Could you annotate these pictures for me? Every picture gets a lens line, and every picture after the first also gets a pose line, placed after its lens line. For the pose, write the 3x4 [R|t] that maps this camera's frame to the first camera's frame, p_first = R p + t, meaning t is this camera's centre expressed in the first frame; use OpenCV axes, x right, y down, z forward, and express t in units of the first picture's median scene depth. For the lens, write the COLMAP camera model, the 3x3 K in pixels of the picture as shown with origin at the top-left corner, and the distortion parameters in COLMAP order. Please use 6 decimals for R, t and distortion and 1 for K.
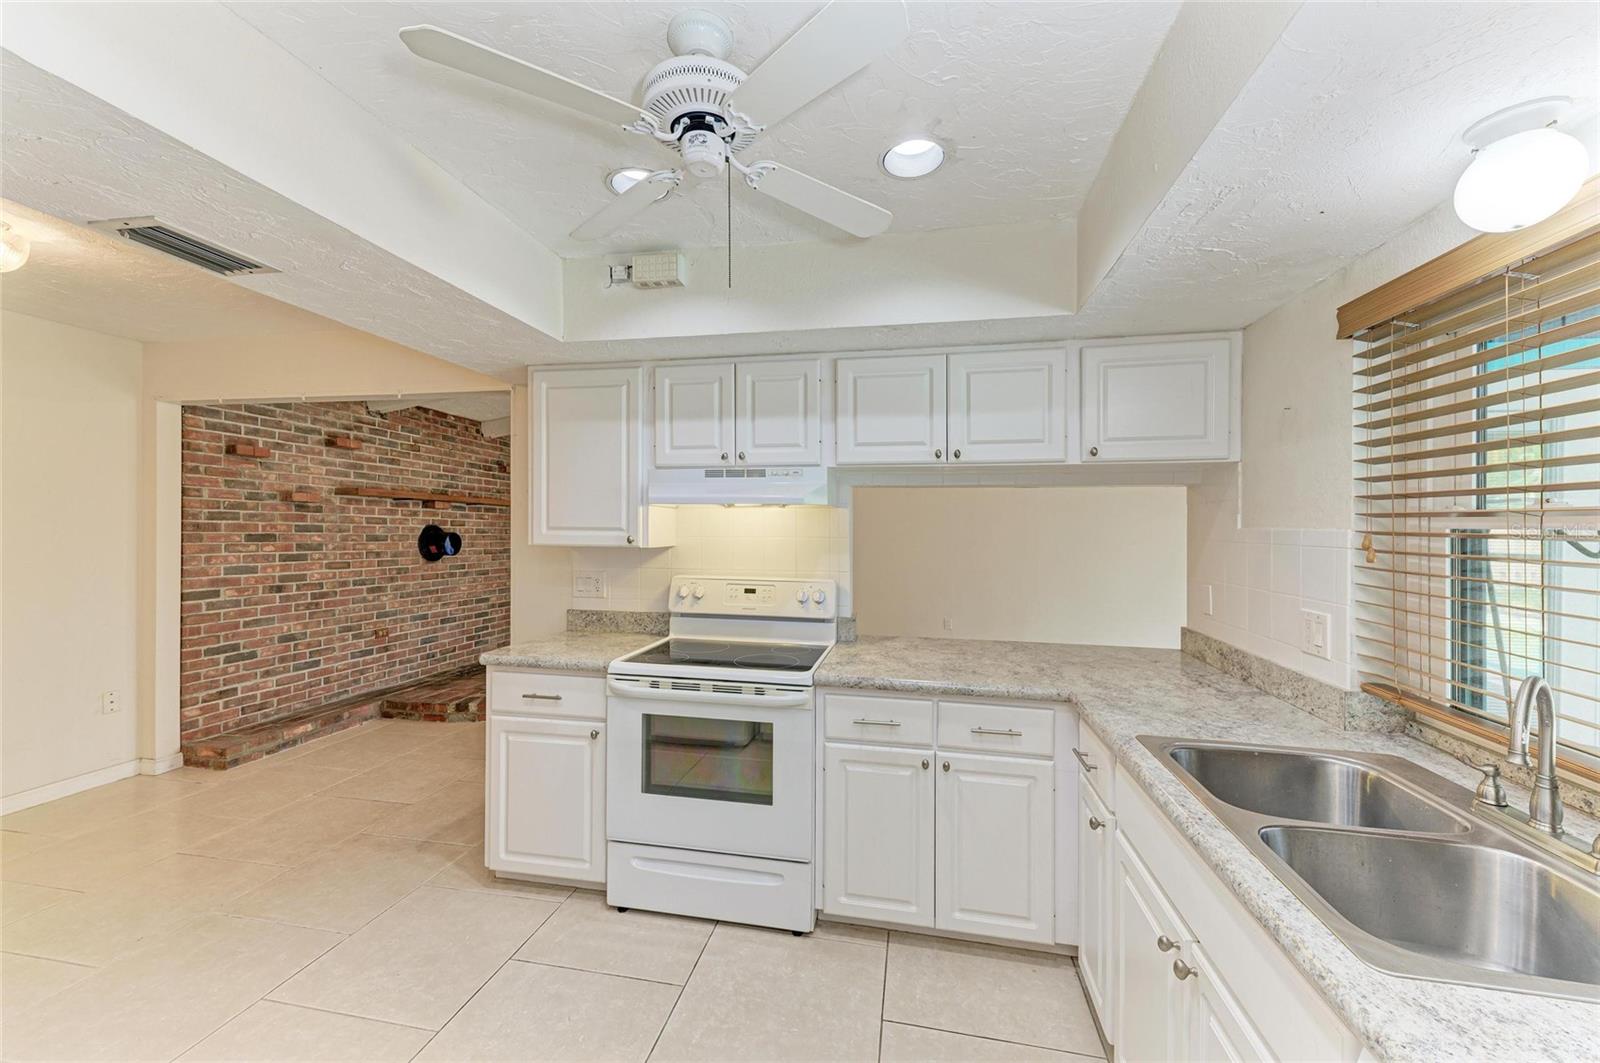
lens RADIAL K [[649.8, 0, 800.0], [0, 649.8, 531.5], [0, 0, 1]] dist [-0.001245, -0.000208]
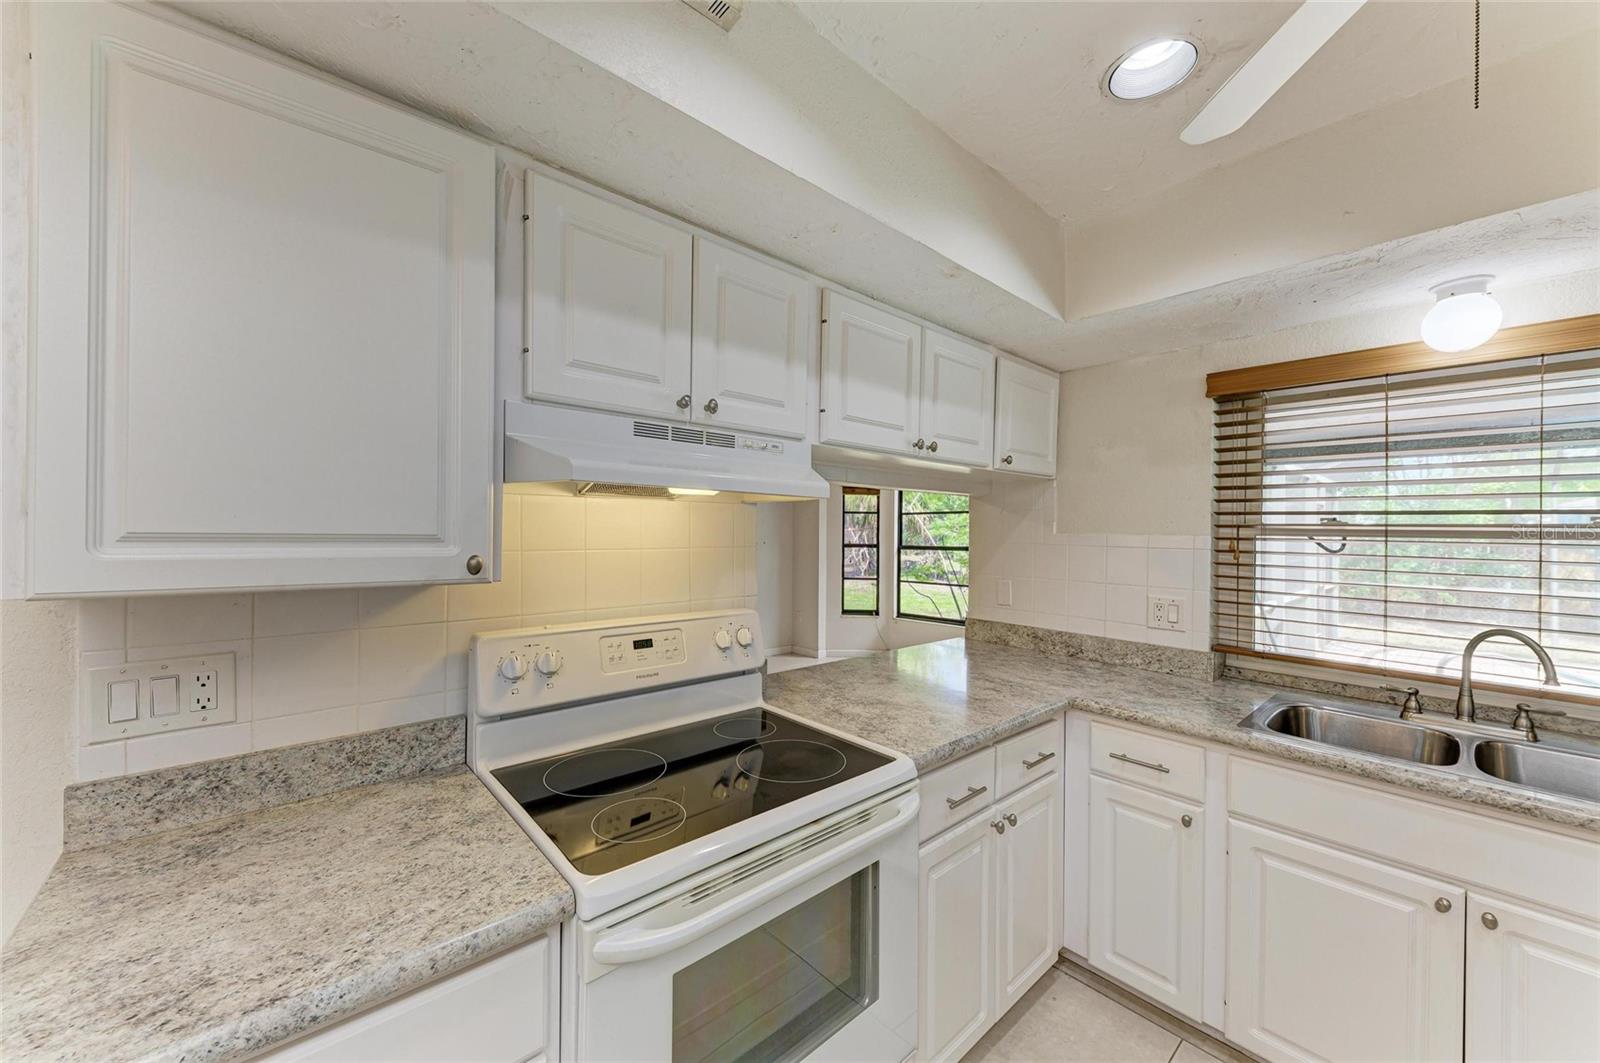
lens RADIAL K [[592.8, 0, 800.0], [0, 592.8, 531.5], [0, 0, 1]] dist [0.001442, 0.000121]
pose [[0.587532, -0.001101, 0.809200, -0.454008], [-0.001751, 0.999995, 0.002632, -0.009821], [-0.809199, -0.002963, 0.587527, 0.632902]]
